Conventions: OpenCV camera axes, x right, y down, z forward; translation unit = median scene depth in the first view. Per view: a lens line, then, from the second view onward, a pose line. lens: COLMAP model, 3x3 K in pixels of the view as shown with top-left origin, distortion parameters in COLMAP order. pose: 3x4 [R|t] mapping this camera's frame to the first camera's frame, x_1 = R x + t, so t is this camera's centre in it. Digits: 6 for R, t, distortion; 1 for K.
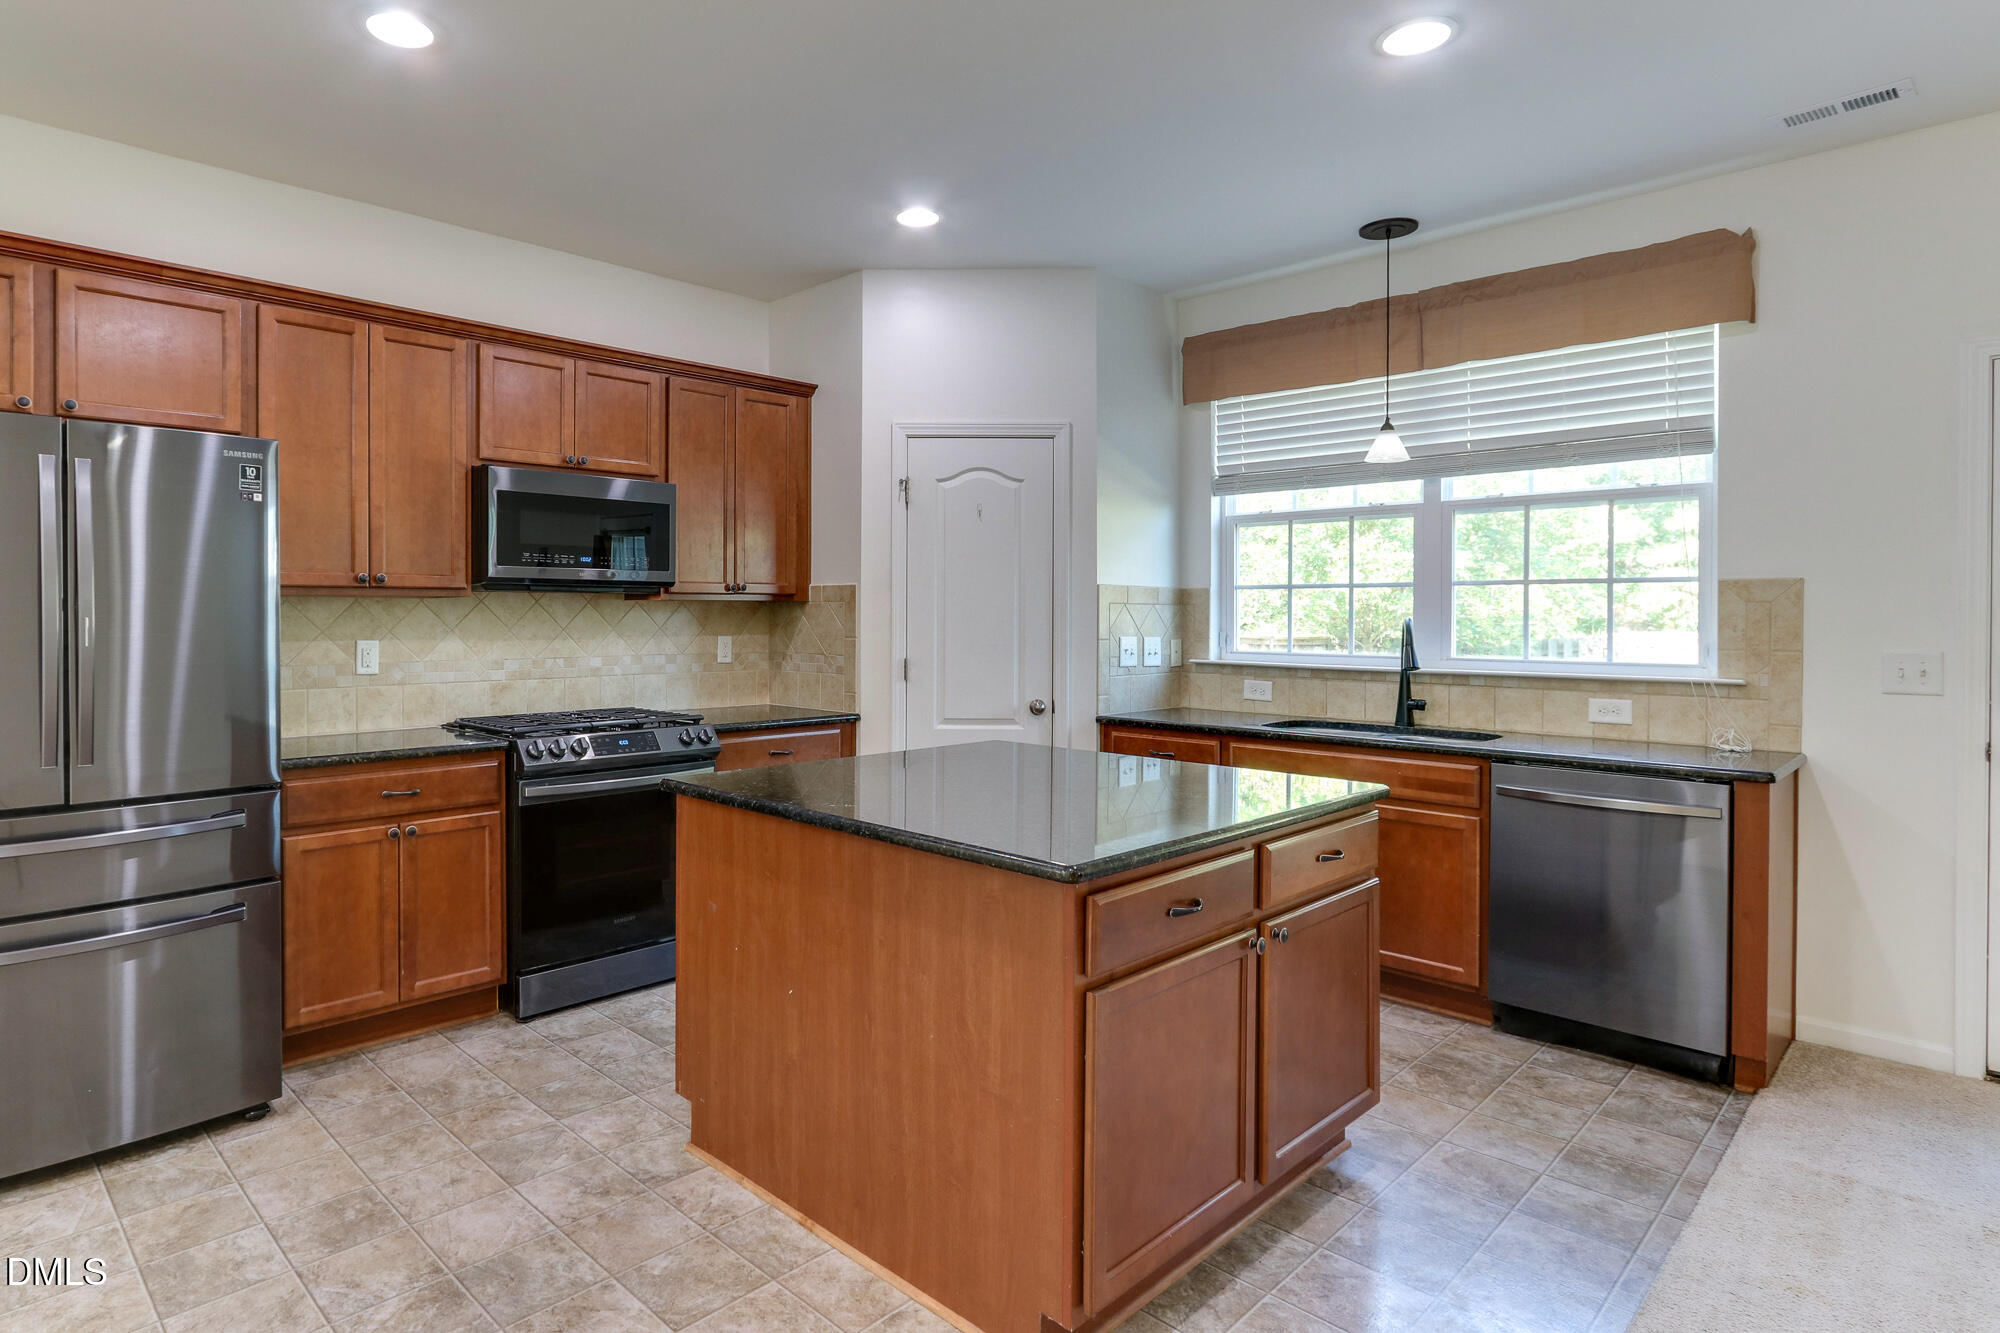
lens RADIAL K [[1074.0, 0, 884.0], [0, 1074.0, 620.8], [0, 0, 1]] dist [-0.004773, 0.001848]
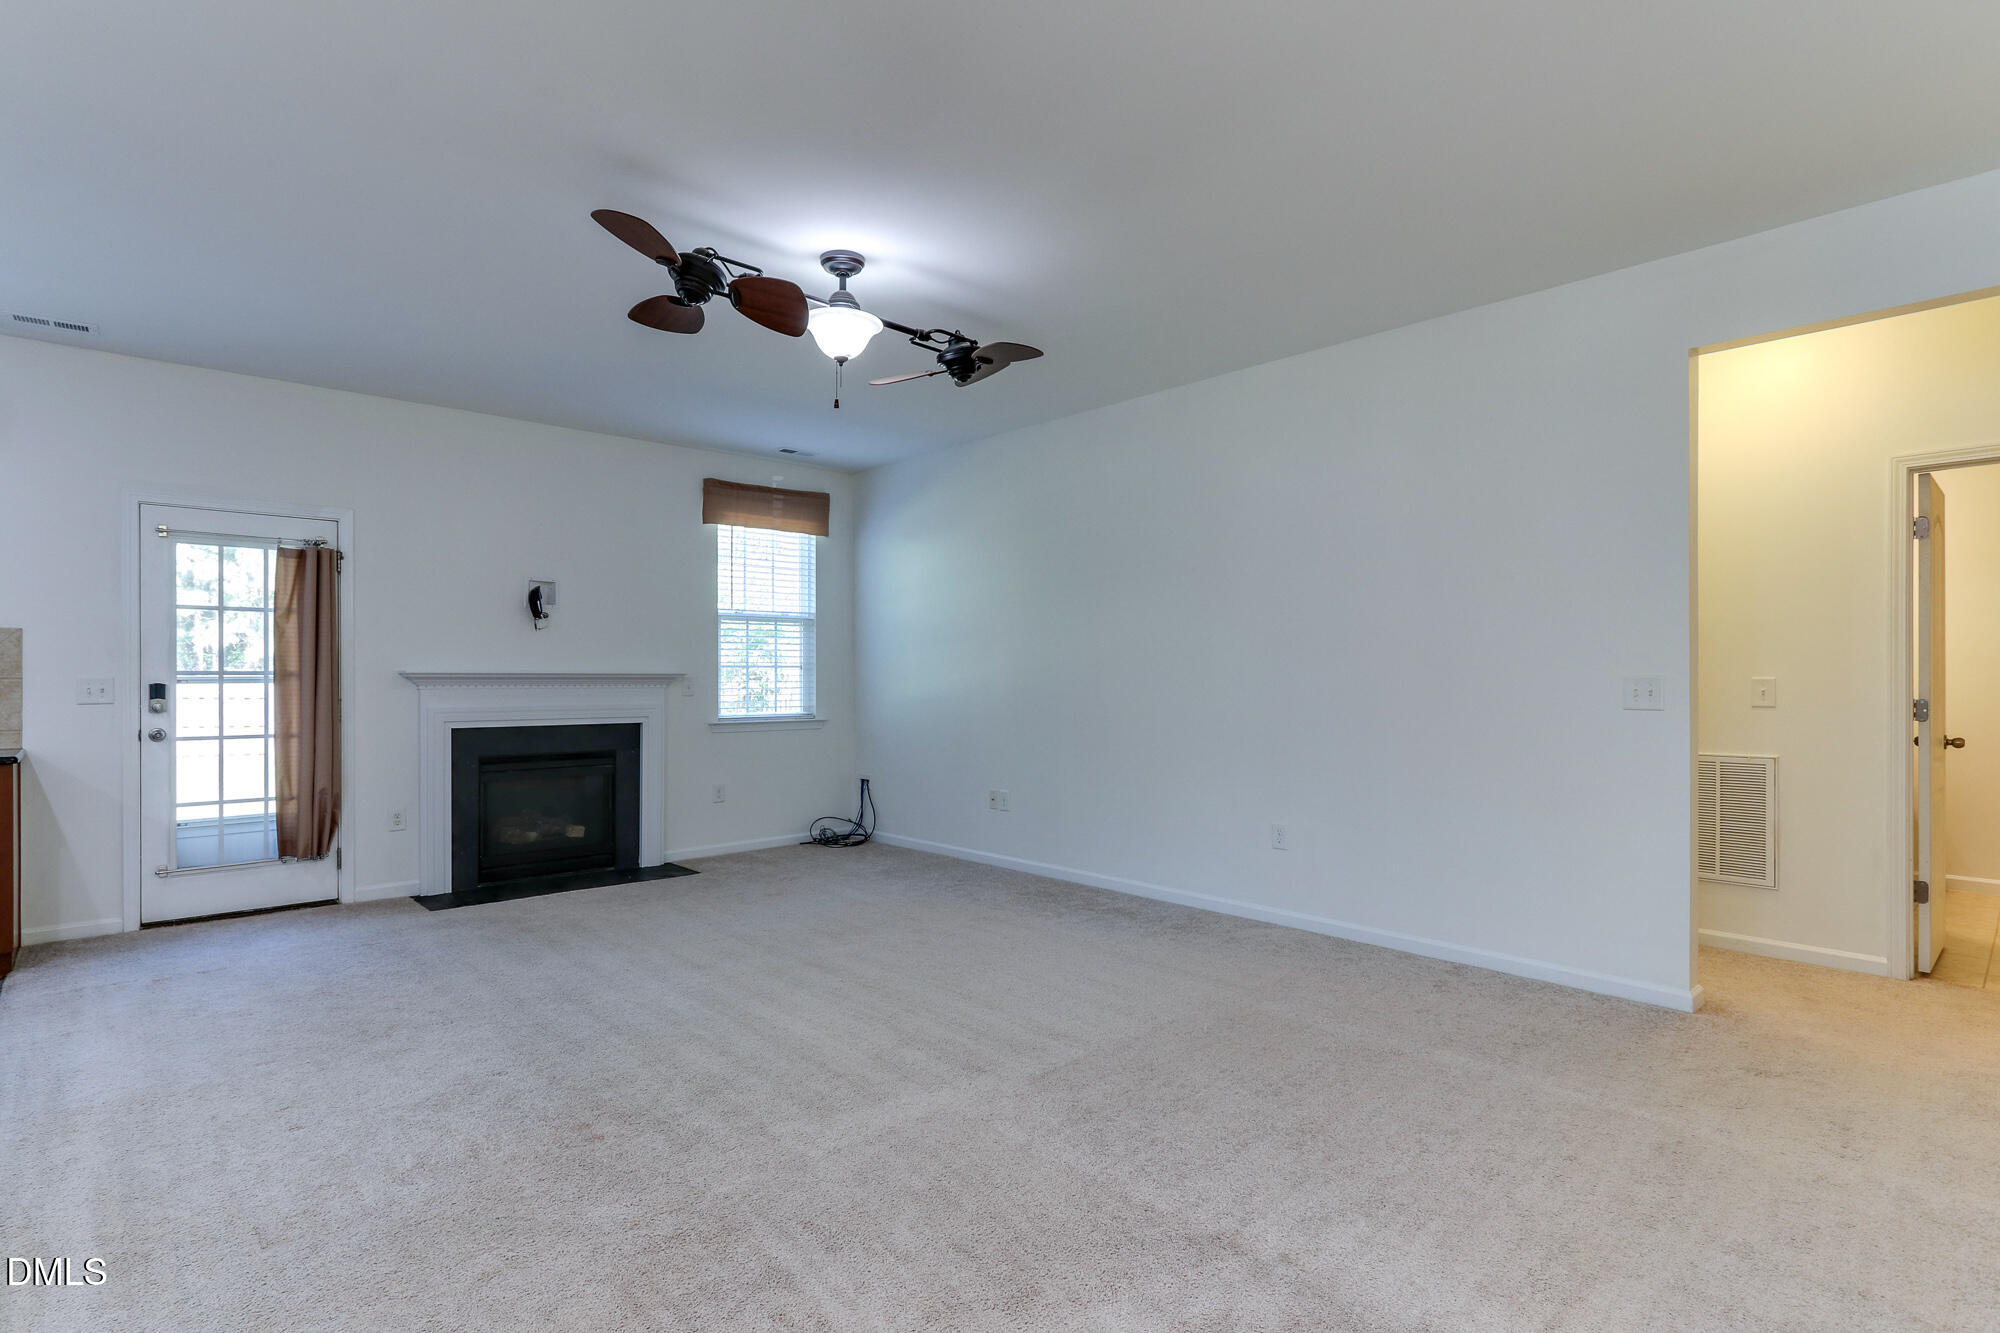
lens RADIAL K [[986.5, 0, 967.3], [0, 986.5, 679.6], [0, 0, 1]] dist [-0.004291, 0.001161]
pose [[0.036407, -0.008122, 0.999304, -0.349038], [0.006061, 0.999950, 0.007906, 0.021902], [-0.999319, 0.005769, 0.036454, -0.267834]]
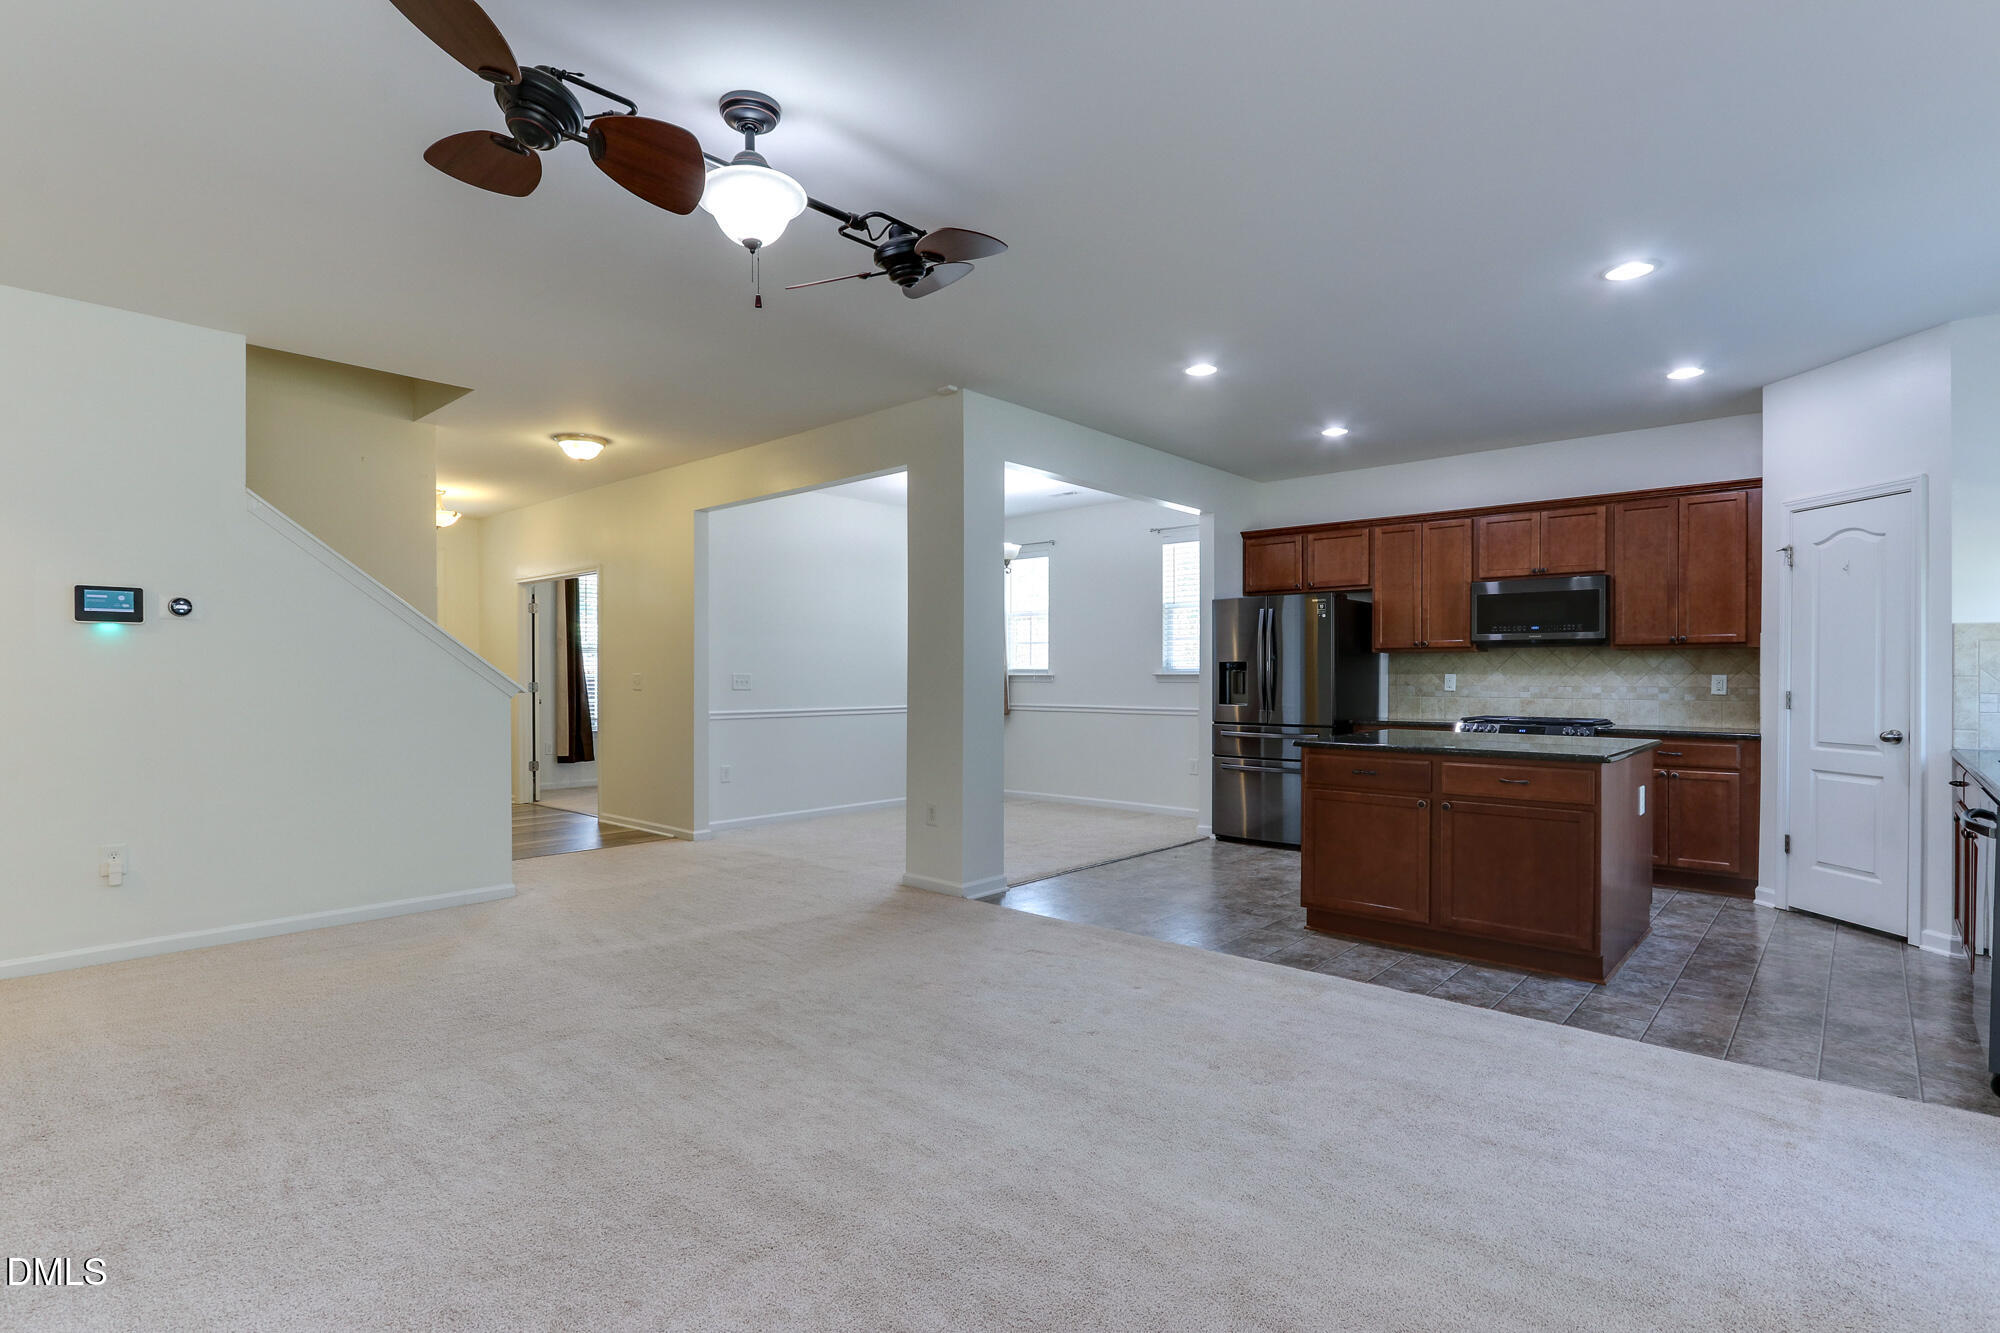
lens RADIAL K [[986.5, 0, 967.3], [0, 986.5, 679.6], [0, 0, 1]] dist [-0.004291, 0.001161]
pose [[0.071273, 0.002757, -0.997453, 1.180328], [-0.008046, 0.999965, 0.002189, 0.029058], [0.997424, 0.007869, 0.071293, -0.028994]]
